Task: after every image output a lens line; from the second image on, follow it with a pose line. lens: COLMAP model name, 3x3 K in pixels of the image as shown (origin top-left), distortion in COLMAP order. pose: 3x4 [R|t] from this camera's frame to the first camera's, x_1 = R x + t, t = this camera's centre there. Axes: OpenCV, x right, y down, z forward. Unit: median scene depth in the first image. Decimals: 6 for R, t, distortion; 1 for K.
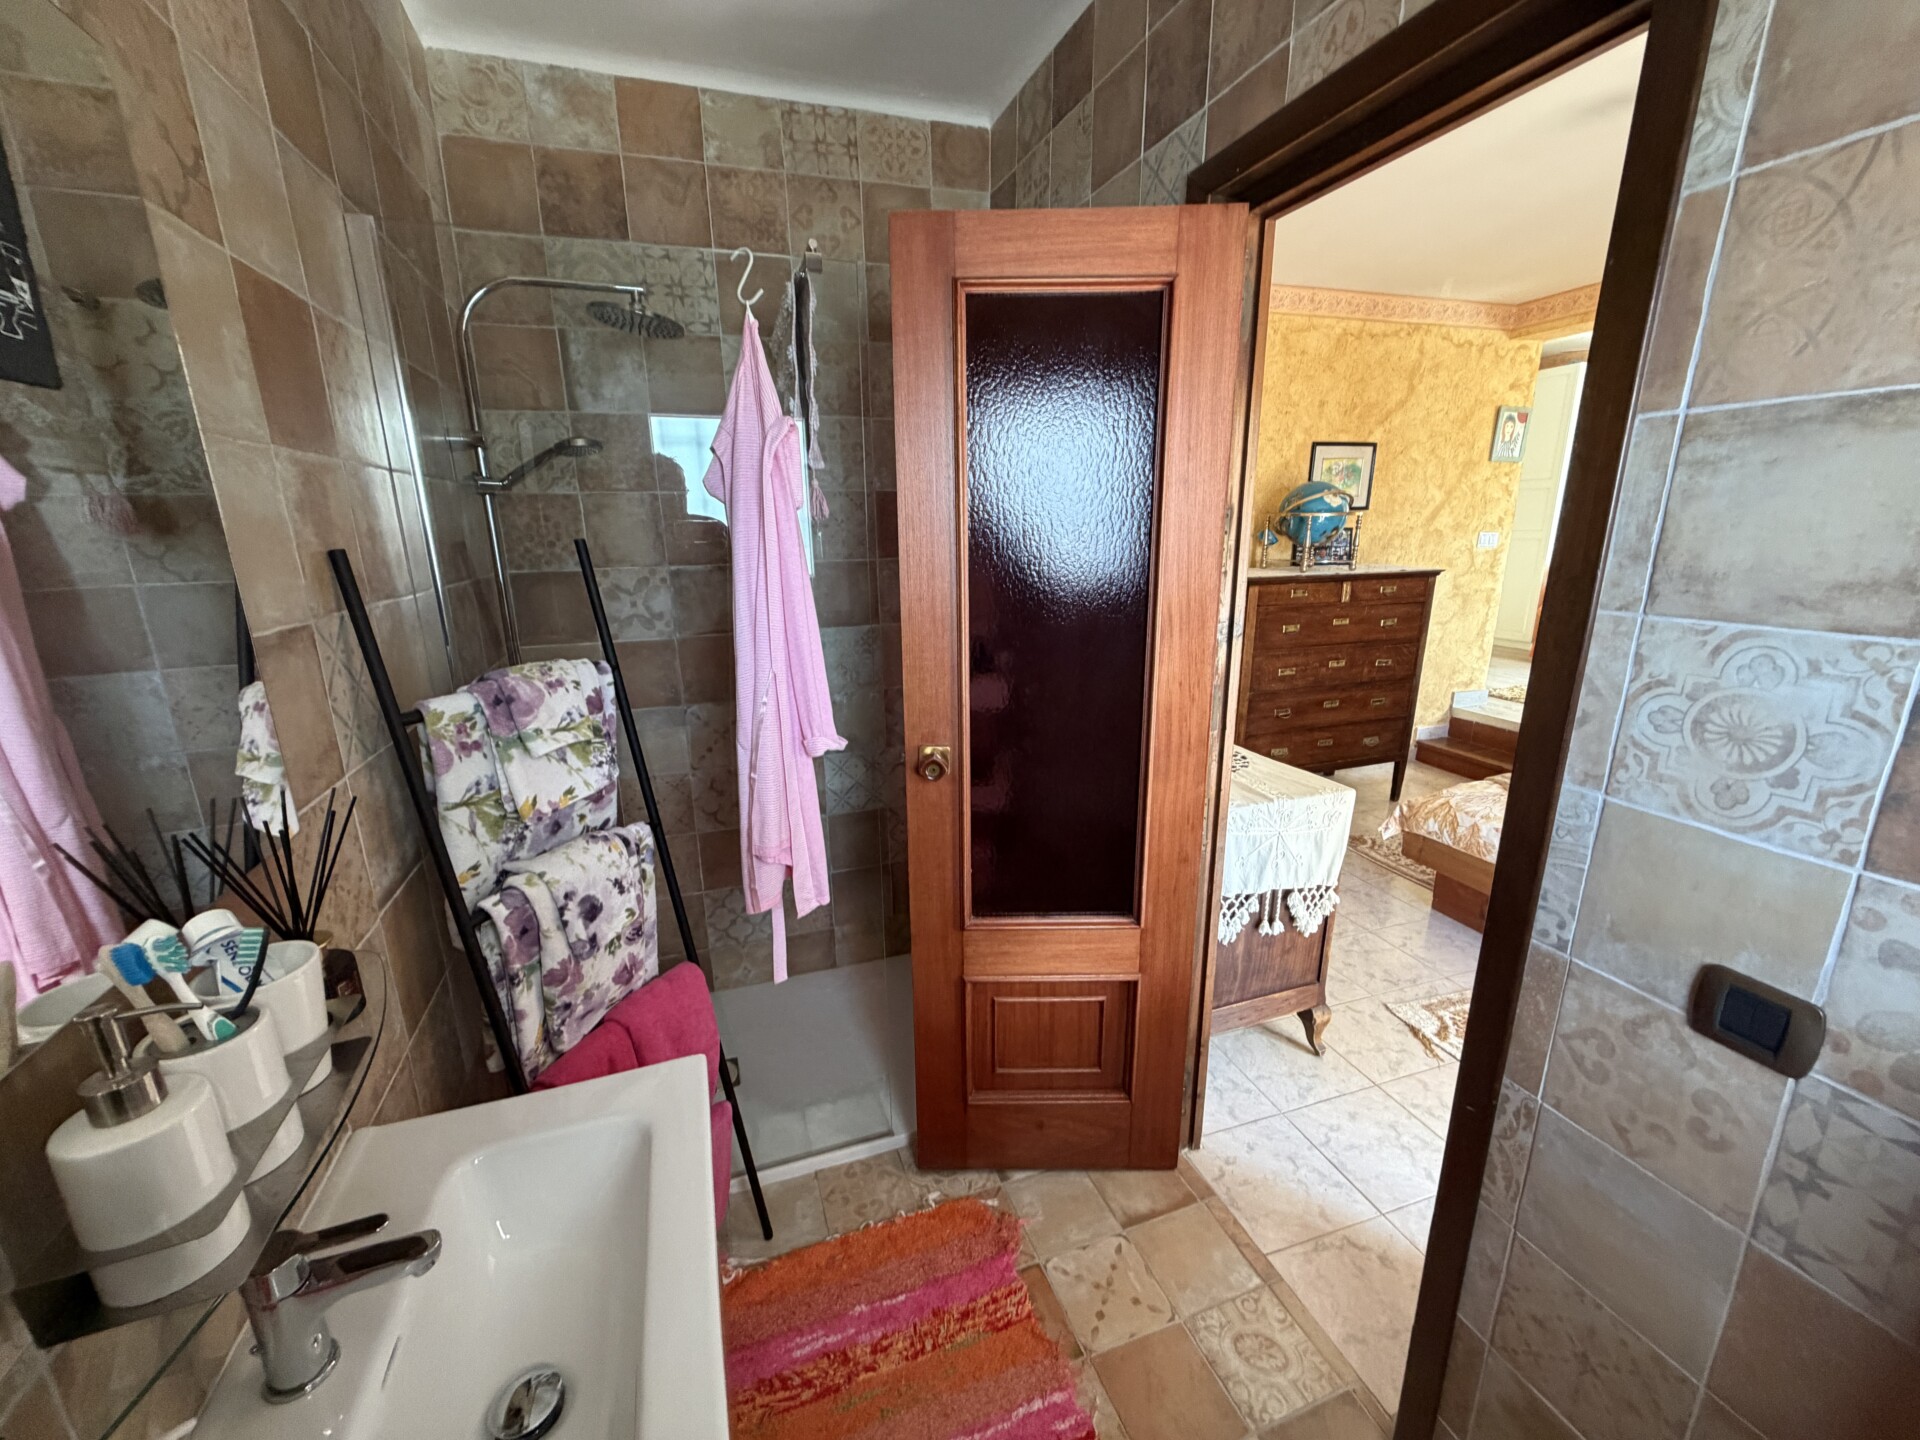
lens RADIAL K [[765.4, 0, 956.2], [0, 765.4, 724.9], [0, 0, 1]] dist [-0.000986, 0.000031]
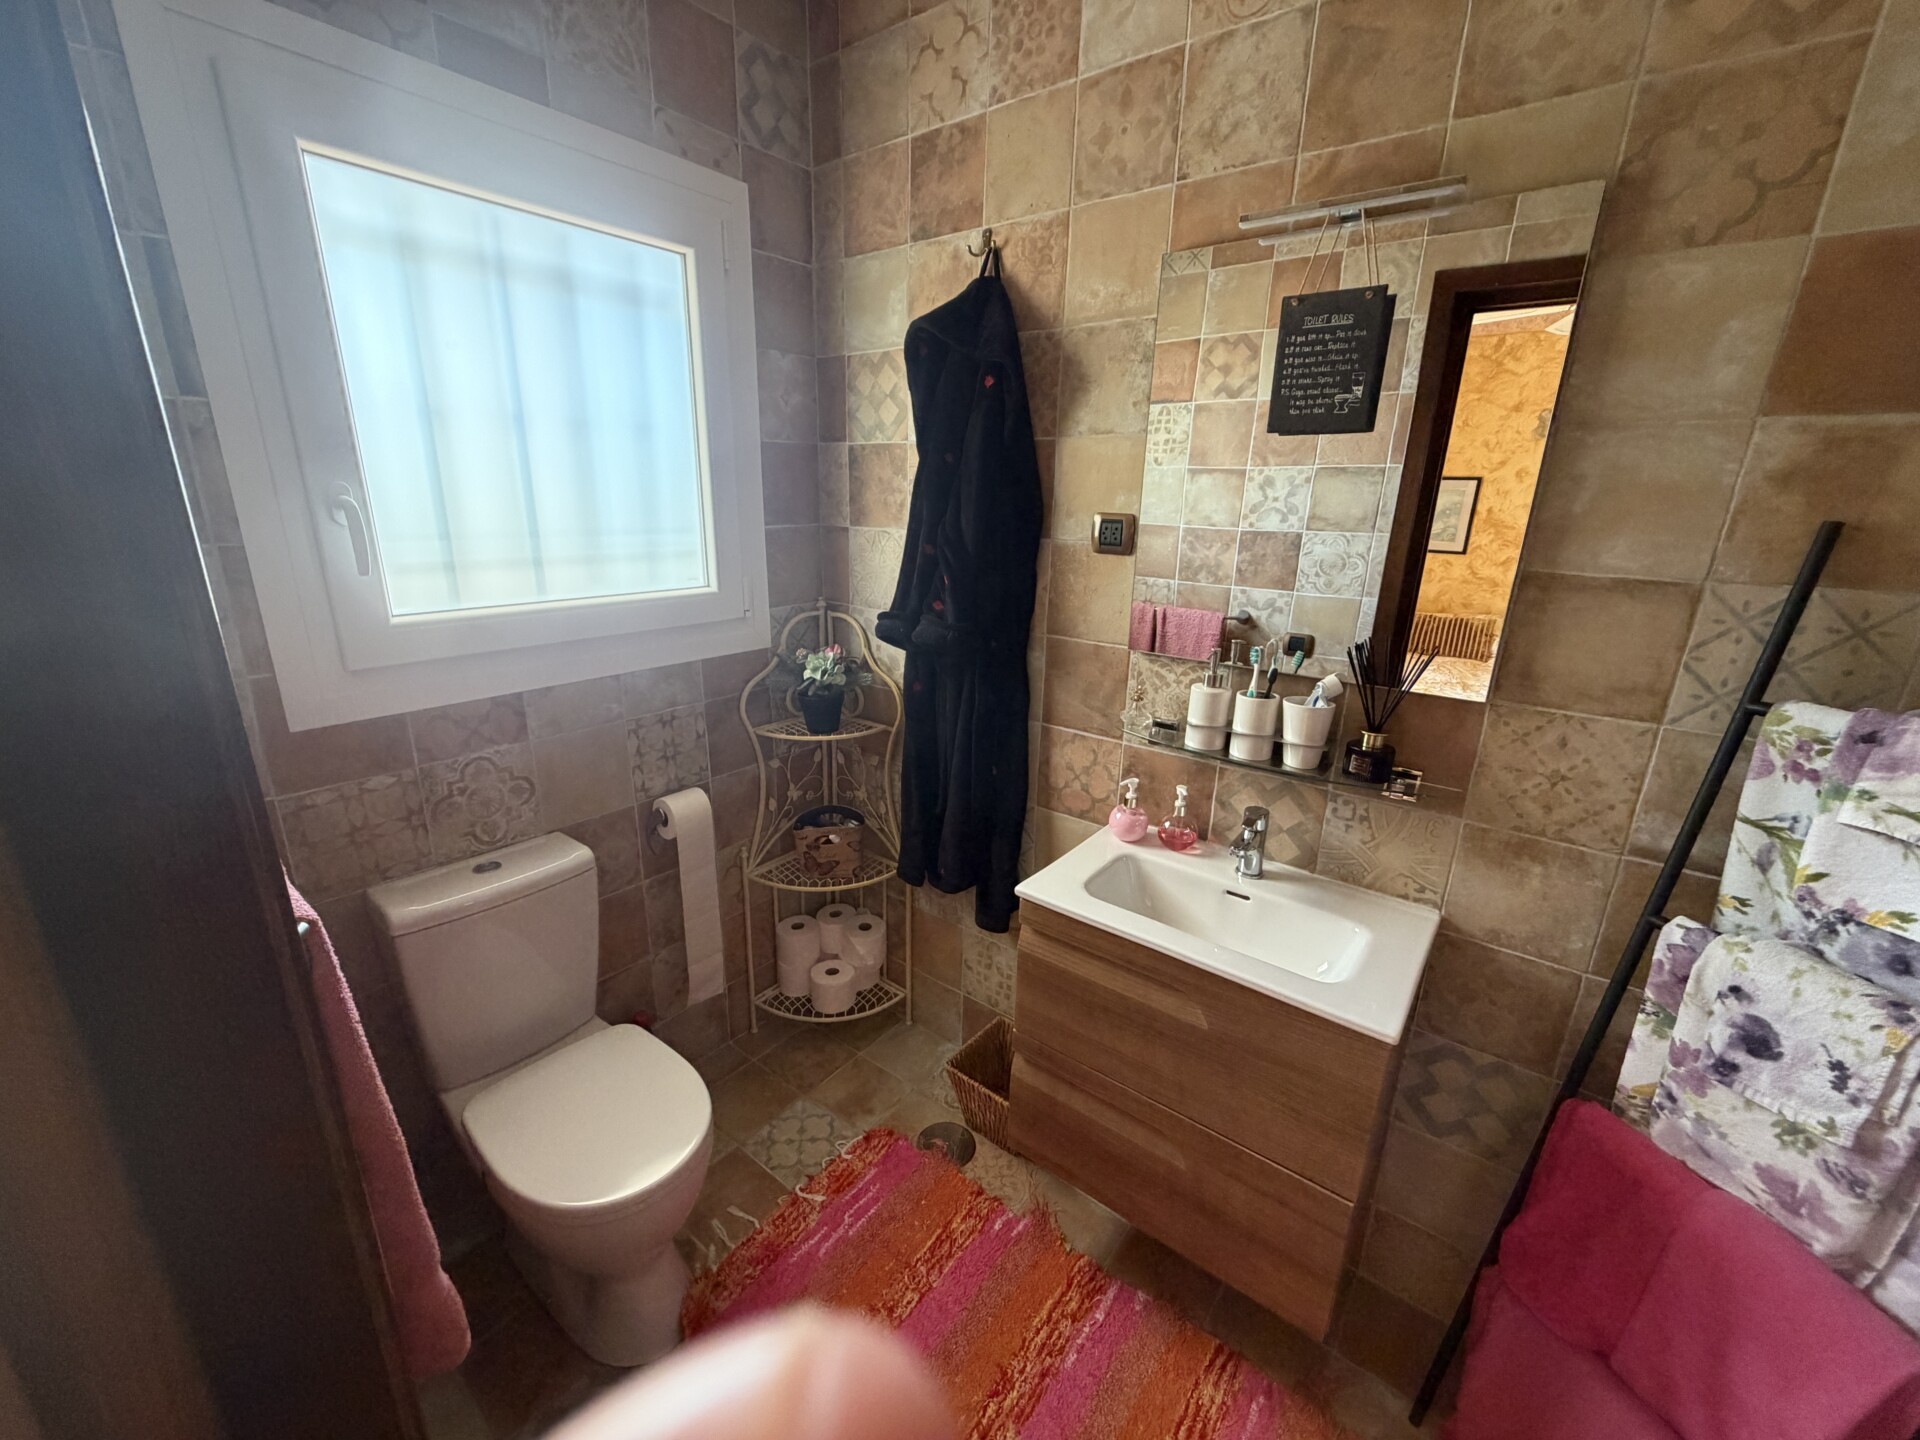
lens RADIAL K [[765.4, 0, 956.4], [0, 765.4, 716.8], [0, 0, 1]] dist [-0.000986, 0.000031]
pose [[-0.842076, 0.148689, -0.518460, 0.525983], [-0.149365, 0.859368, 0.489056, -0.281174], [0.518265, 0.489262, -0.701444, 1.065413]]
